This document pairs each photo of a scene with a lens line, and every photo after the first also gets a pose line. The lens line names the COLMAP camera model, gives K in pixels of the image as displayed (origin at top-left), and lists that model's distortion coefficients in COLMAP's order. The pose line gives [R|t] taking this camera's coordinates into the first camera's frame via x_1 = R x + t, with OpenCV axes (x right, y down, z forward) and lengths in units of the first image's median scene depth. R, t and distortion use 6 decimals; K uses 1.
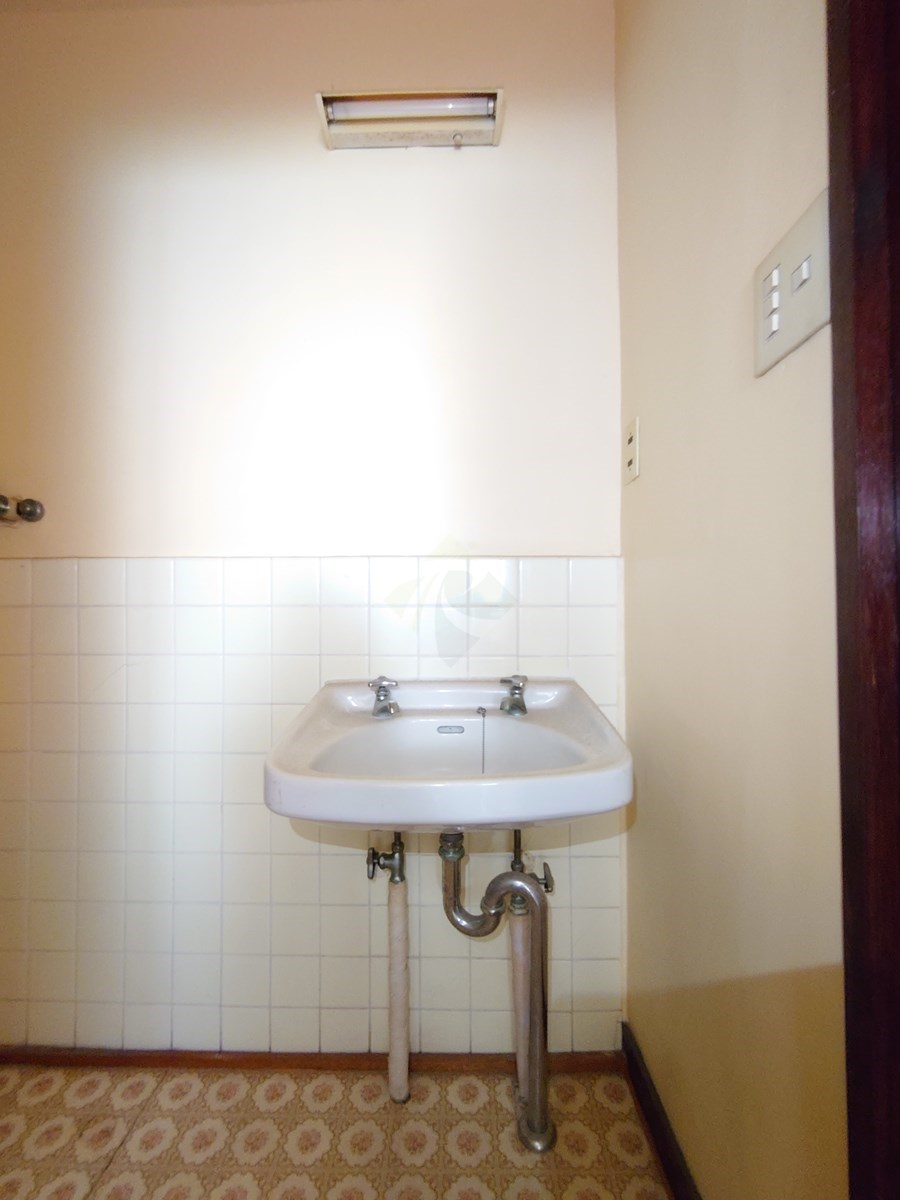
lens RADIAL K [[509.3, 0, 449.6], [0, 509.3, 604.0], [0, 0, 1]] dist [-0.001562, 0.000231]
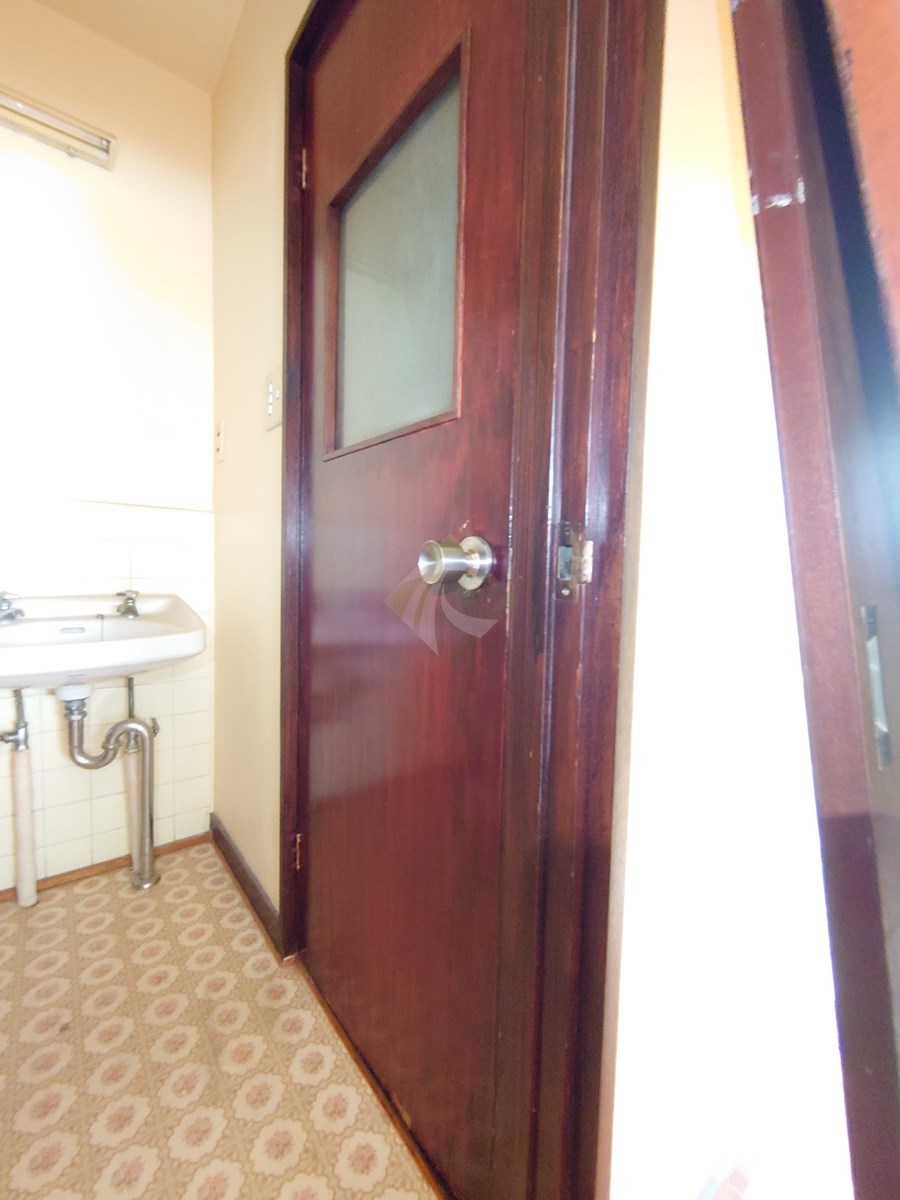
lens RADIAL K [[509.3, 0, 449.0], [0, 509.3, 598.8], [0, 0, 1]] dist [-0.001562, 0.000231]
pose [[0.776448, -0.013613, 0.630034, -0.071518], [-0.039829, 0.996708, 0.070619, 0.028535], [-0.628921, -0.079926, 0.773350, -0.658080]]
